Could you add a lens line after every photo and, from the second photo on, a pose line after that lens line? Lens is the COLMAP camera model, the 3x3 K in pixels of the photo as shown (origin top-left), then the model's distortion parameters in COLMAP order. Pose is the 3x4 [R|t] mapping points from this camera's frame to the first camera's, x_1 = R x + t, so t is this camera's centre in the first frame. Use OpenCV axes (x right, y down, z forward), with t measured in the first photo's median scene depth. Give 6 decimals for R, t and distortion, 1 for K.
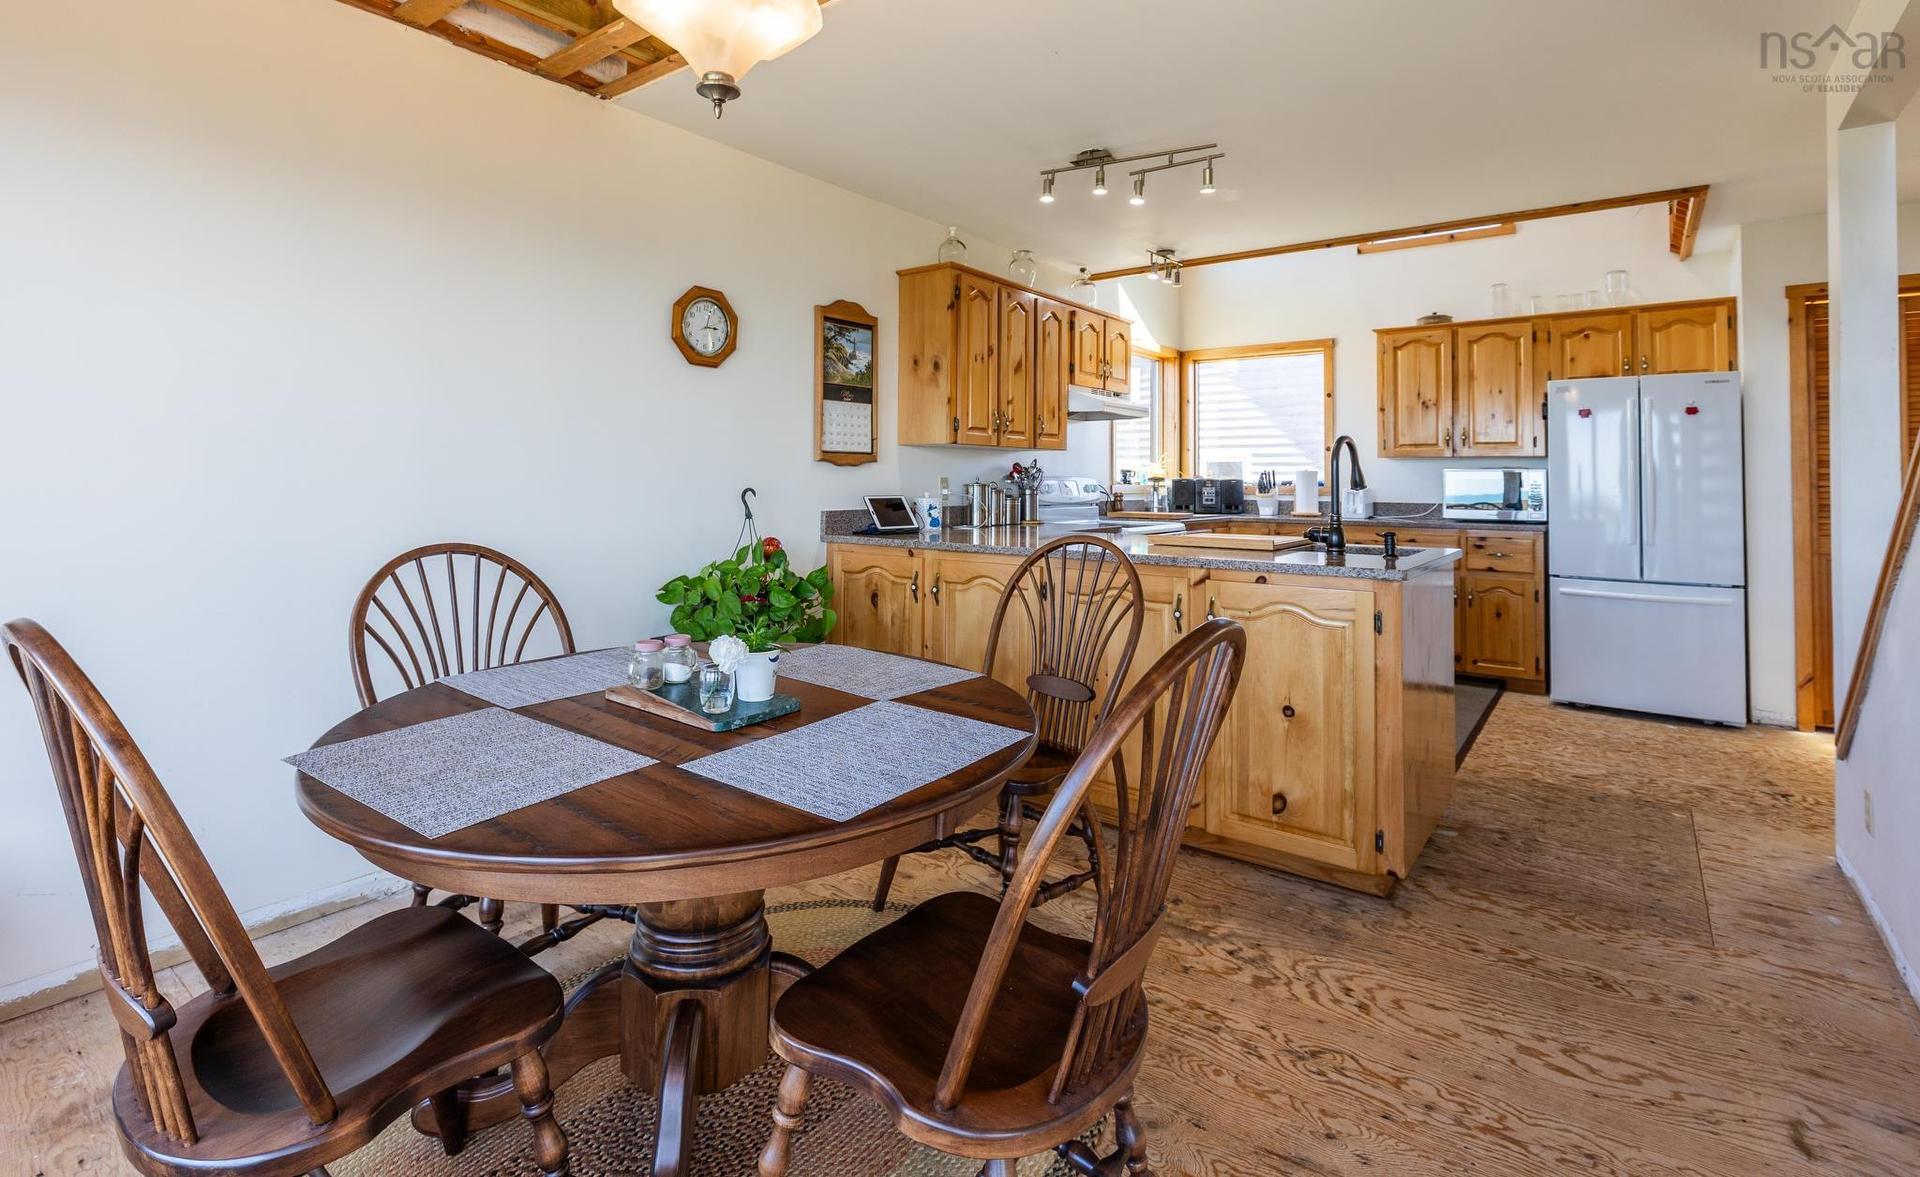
lens RADIAL K [[890.7, 0, 959.7], [0, 890.7, 461.8], [0, 0, 1]] dist [-0.001793, -0.000169]
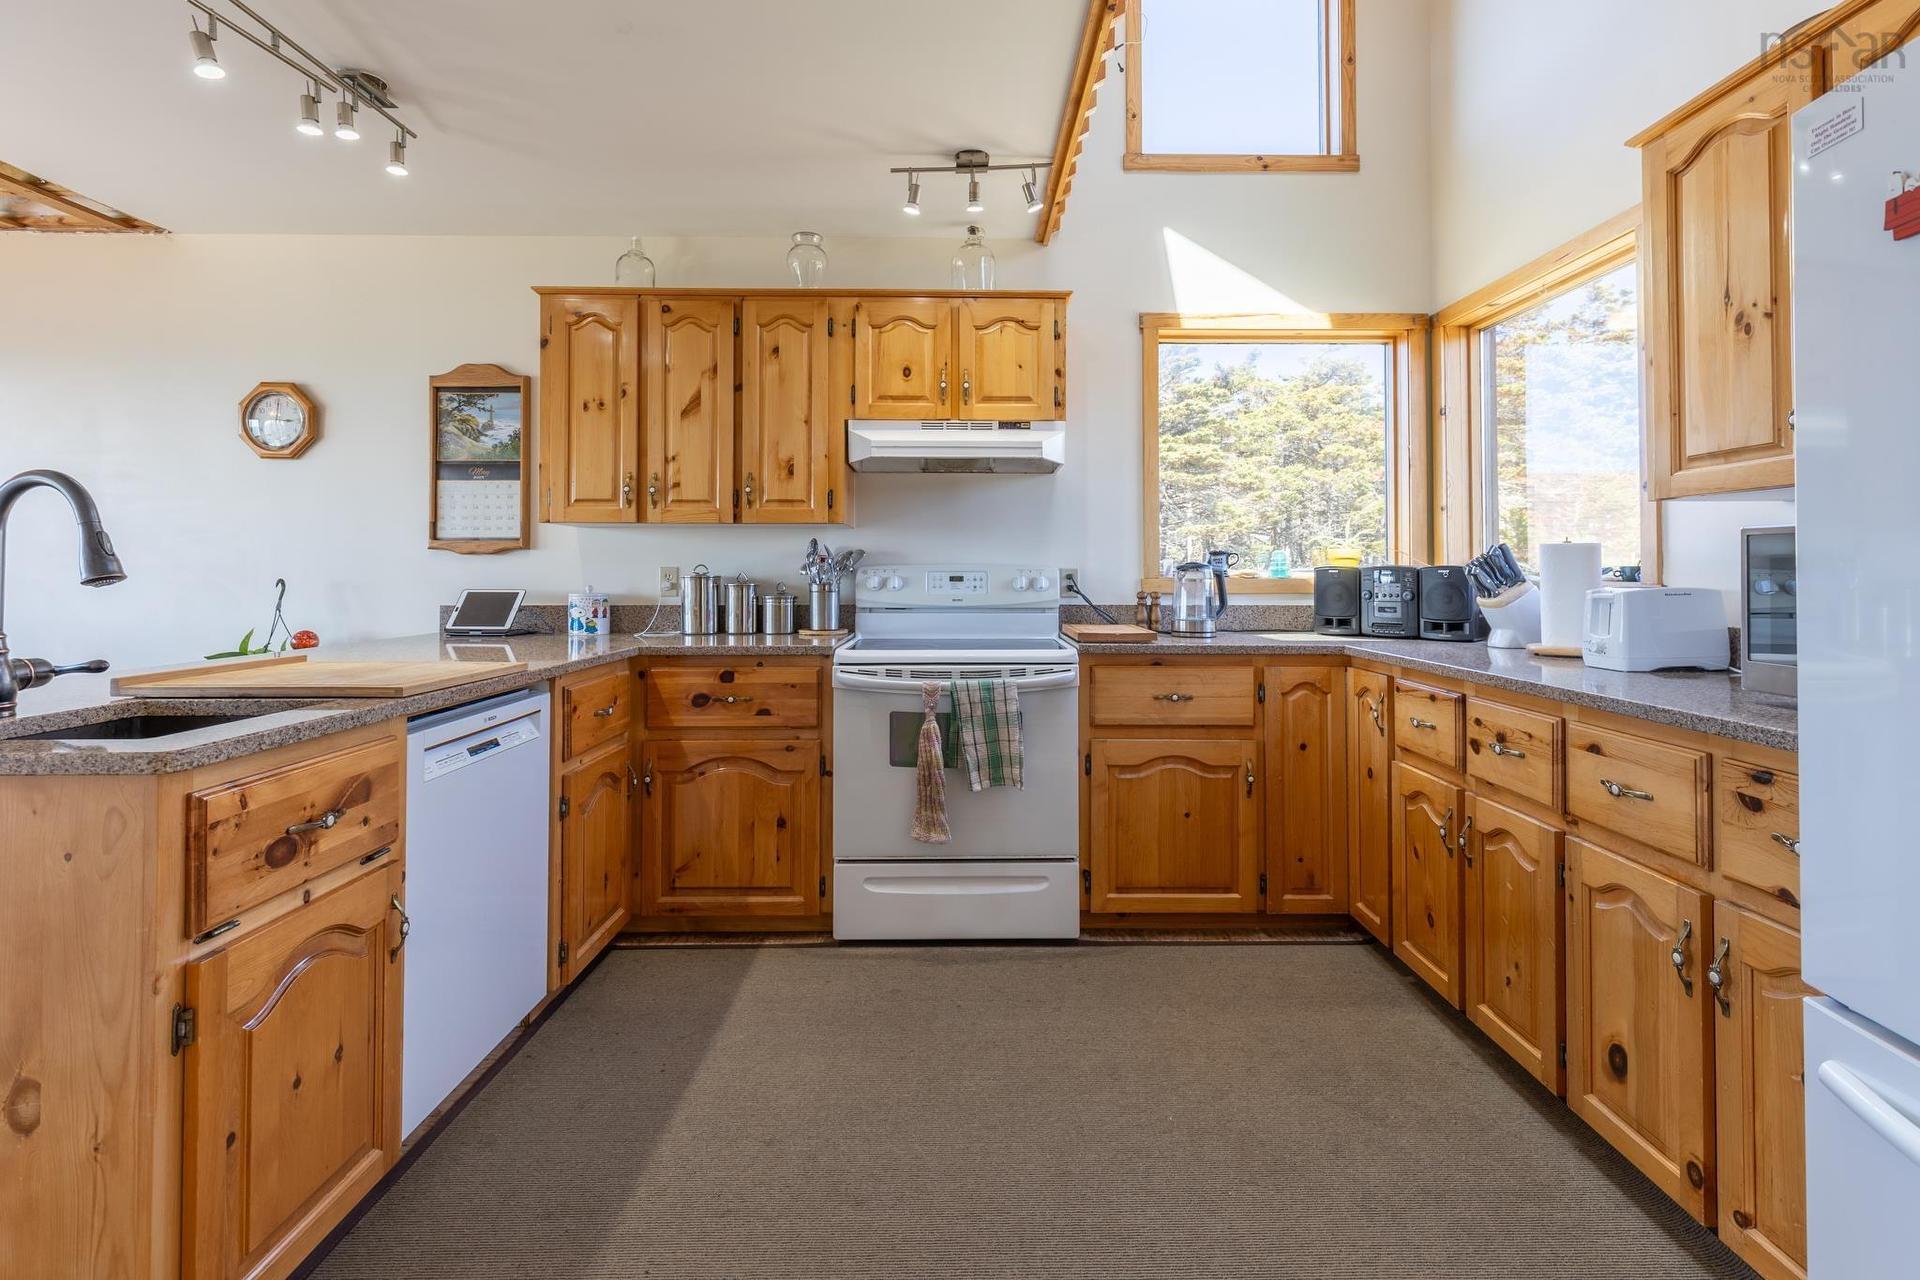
lens RADIAL K [[892.4, 0, 964.4], [0, 892.4, 560.4], [0, 0, 1]] dist [0.002833, 0.000117]
pose [[0.617629, -0.013829, -0.786348, 0.658746], [0.018256, 0.999828, -0.003245, 0.017294], [0.786258, -0.012352, 0.617775, 0.646878]]
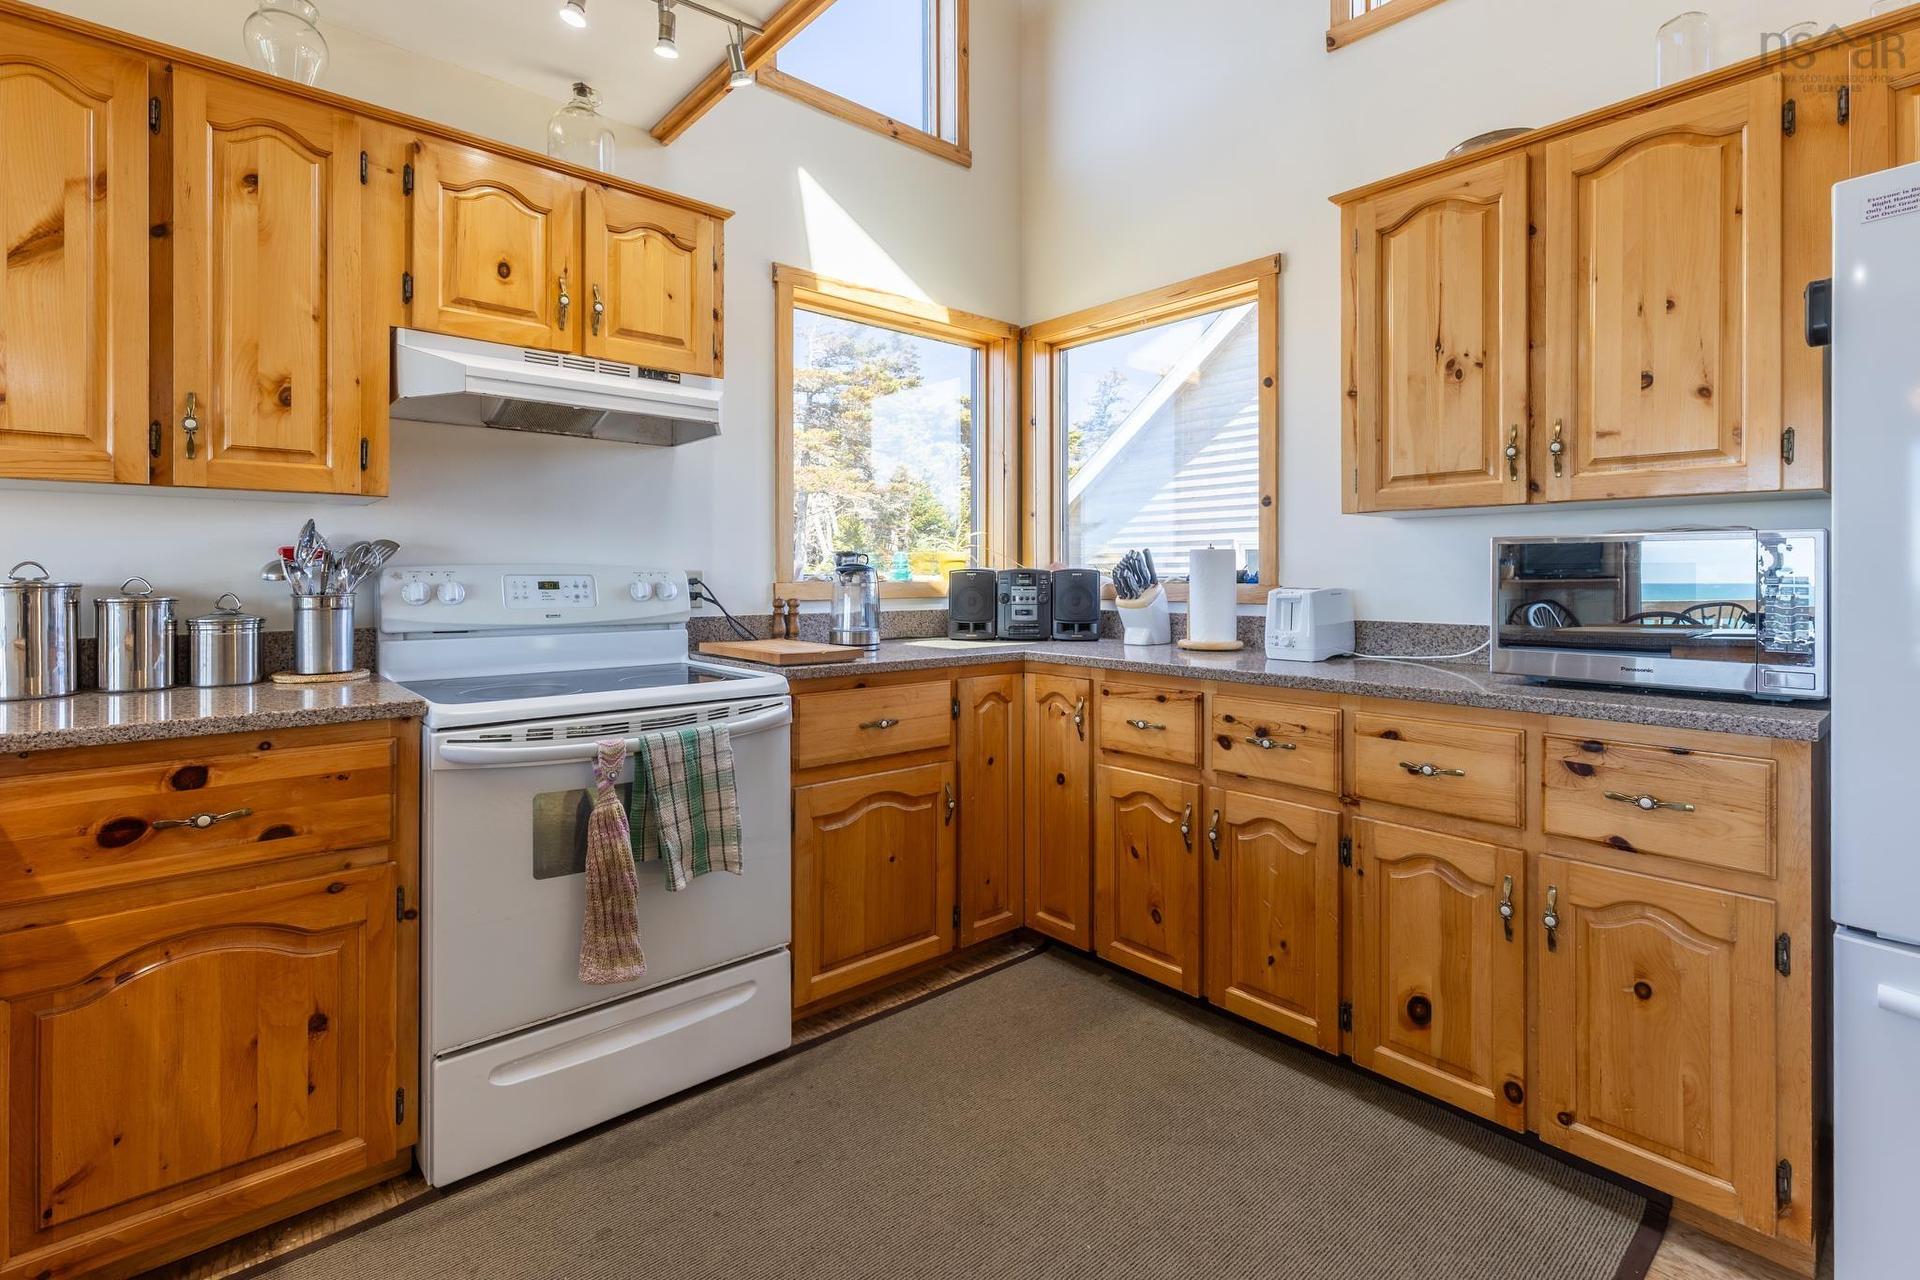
lens RADIAL K [[894.5, 0, 950.7], [0, 894.5, 574.8], [0, 0, 1]] dist [0.000888, 0.000277]
pose [[0.979511, -0.004251, -0.201346, 0.427723], [0.008488, 0.999760, 0.020183, 0.015617], [0.201212, -0.021478, 0.979312, 0.639855]]
